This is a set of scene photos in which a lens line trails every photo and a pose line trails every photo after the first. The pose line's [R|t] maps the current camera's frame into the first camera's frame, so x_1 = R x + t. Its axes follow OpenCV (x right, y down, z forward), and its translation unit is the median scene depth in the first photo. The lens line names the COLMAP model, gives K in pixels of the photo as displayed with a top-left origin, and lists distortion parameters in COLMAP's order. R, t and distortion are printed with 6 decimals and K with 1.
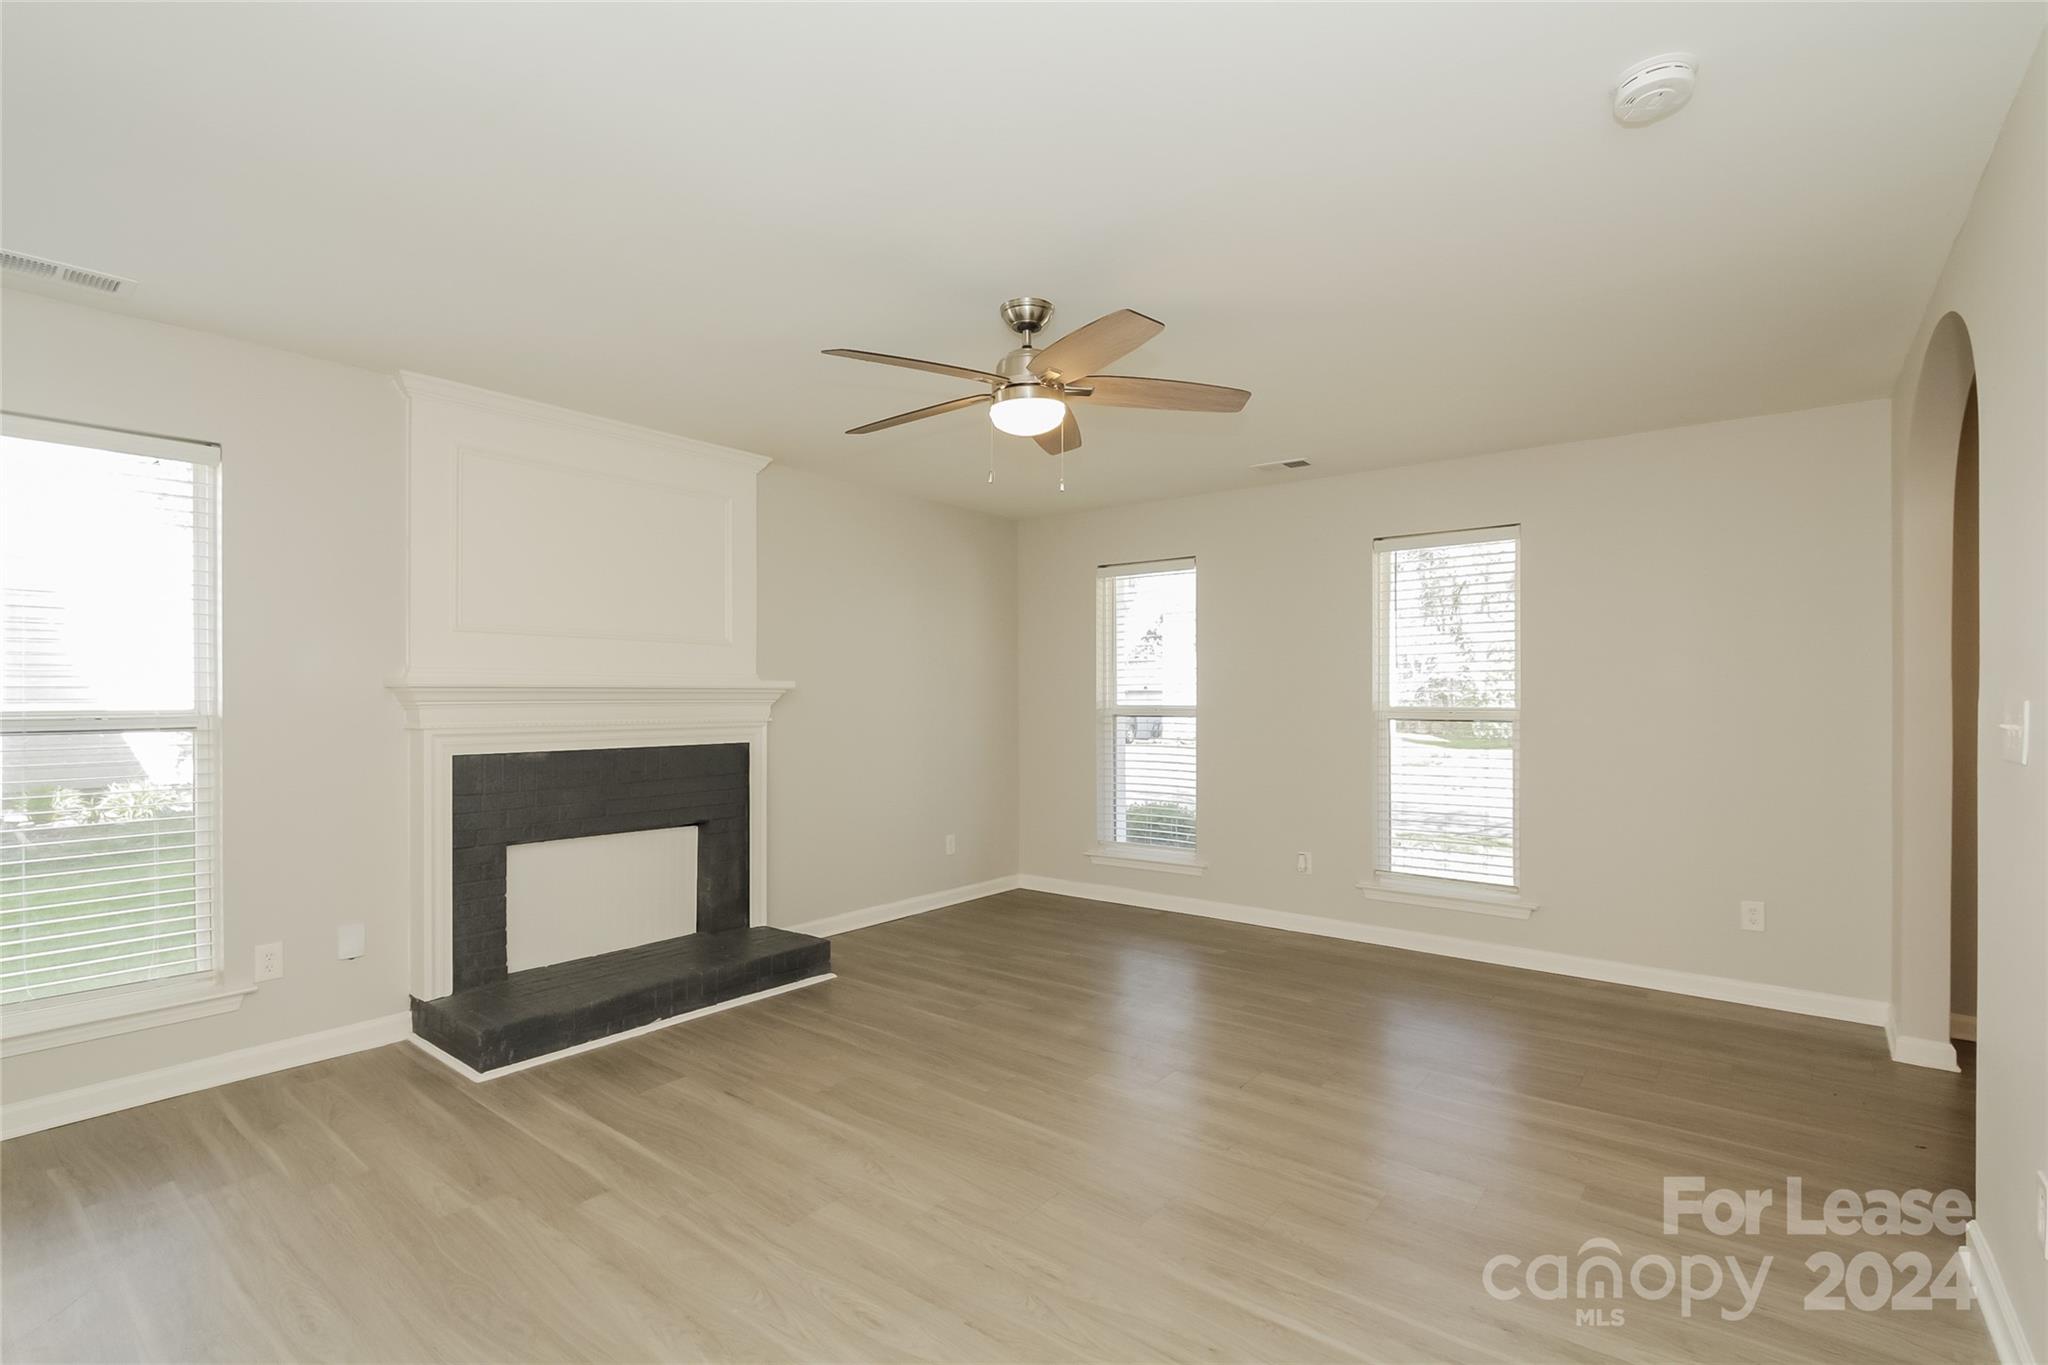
lens RADIAL K [[949.1, 0, 1003.1], [0, 949.1, 678.0], [0, 0, 1]] dist [-0.016474, 0.000204]
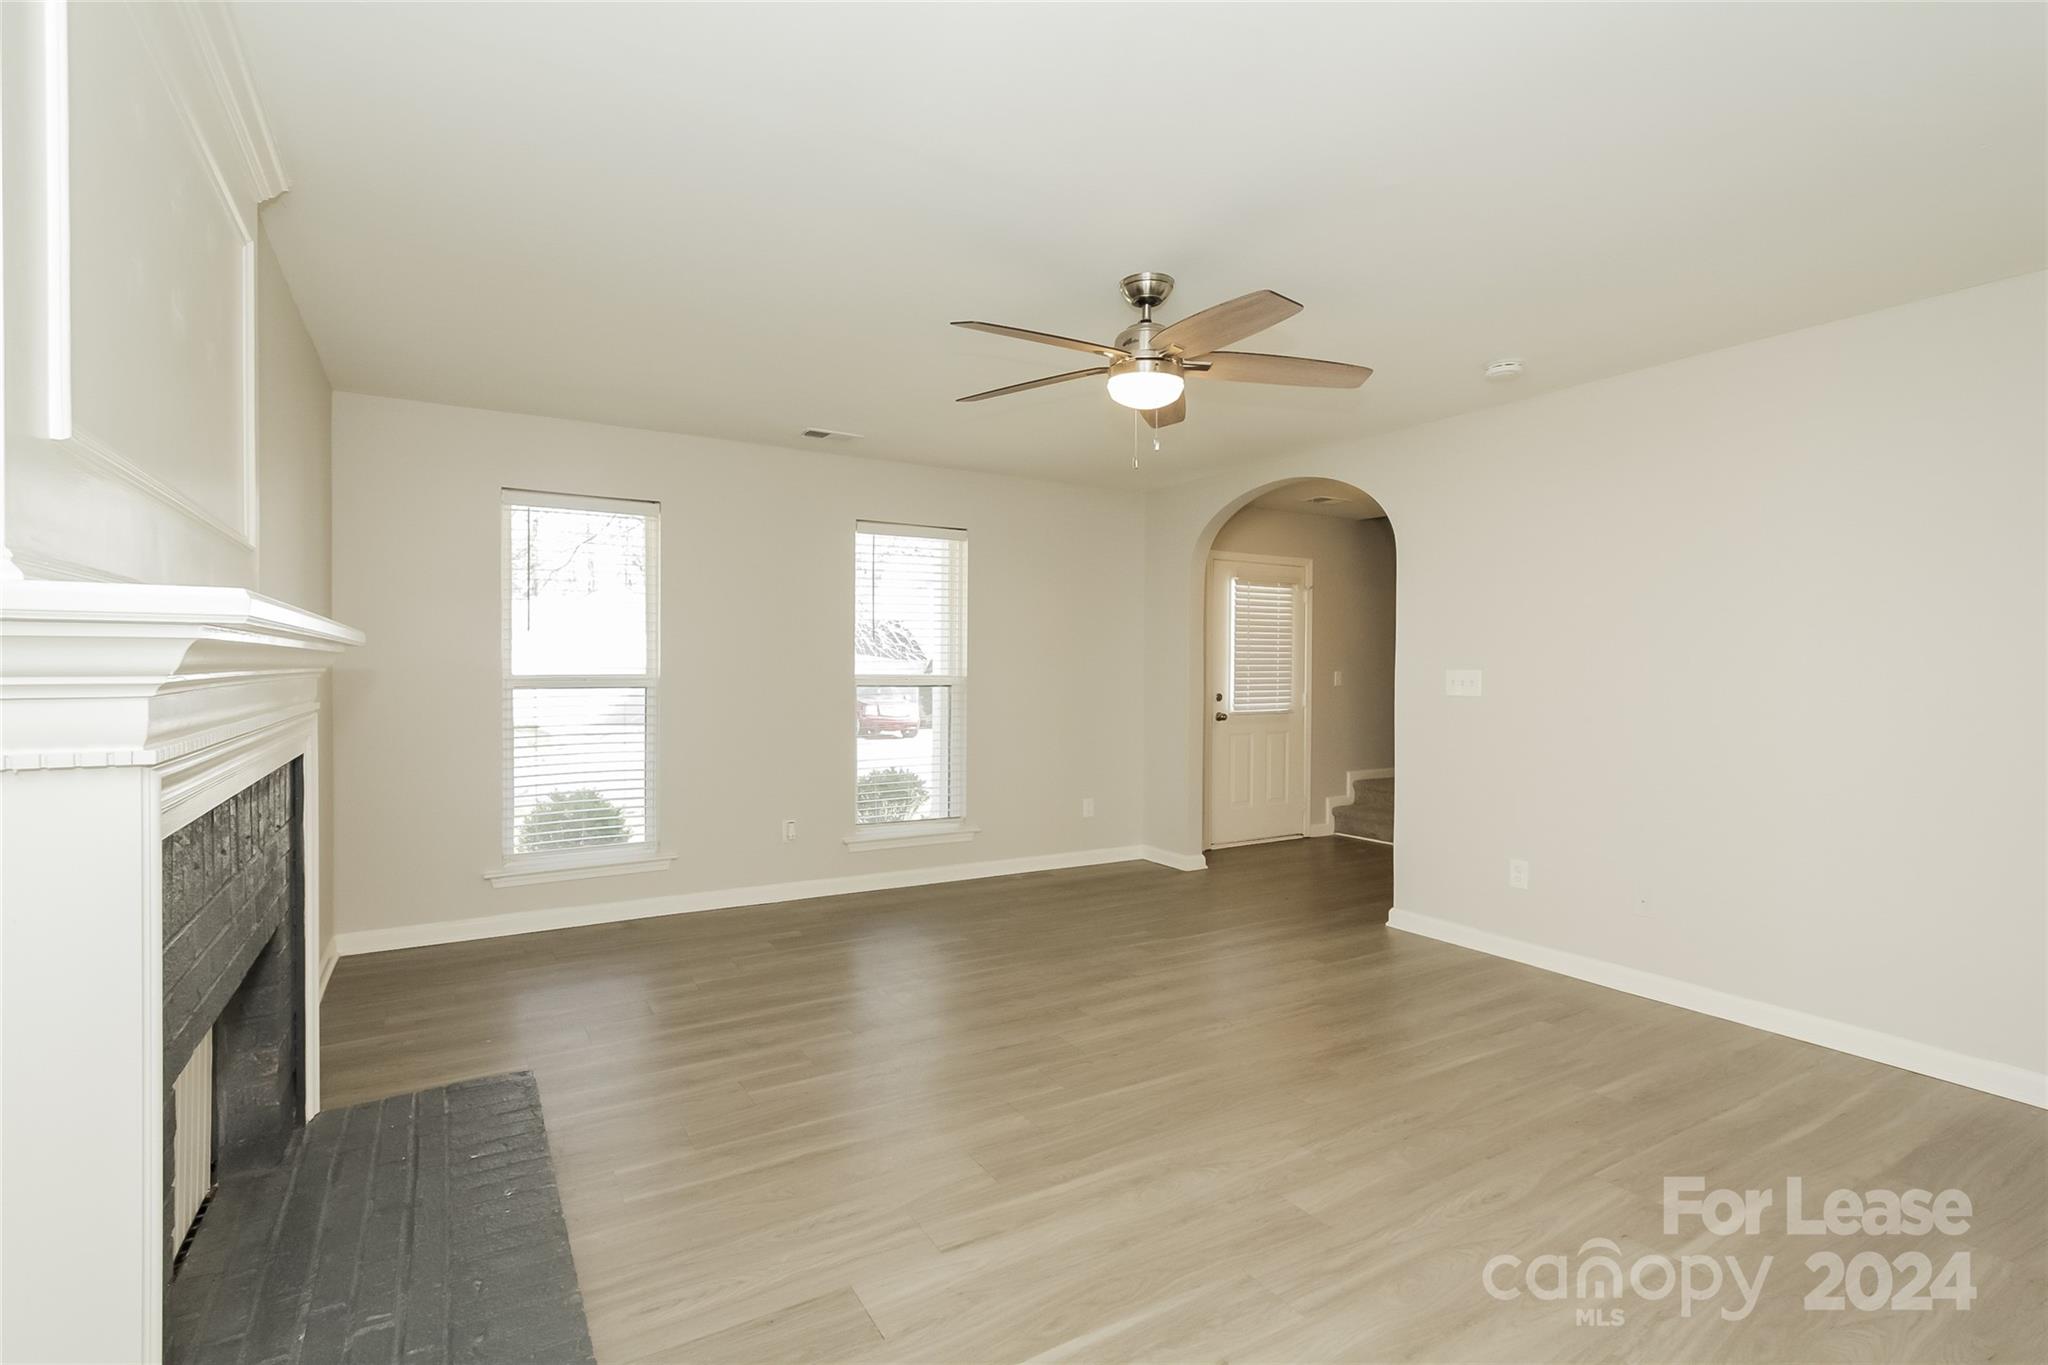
lens RADIAL K [[949.1, 0, 1003.1], [0, 949.1, 678.0], [0, 0, 1]] dist [-0.016474, 0.000204]
pose [[0.347536, -0.009402, 0.937620, -0.678355], [-0.025950, 0.999470, 0.019641, 0.009092], [-0.937307, -0.031158, 0.347108, 0.550117]]
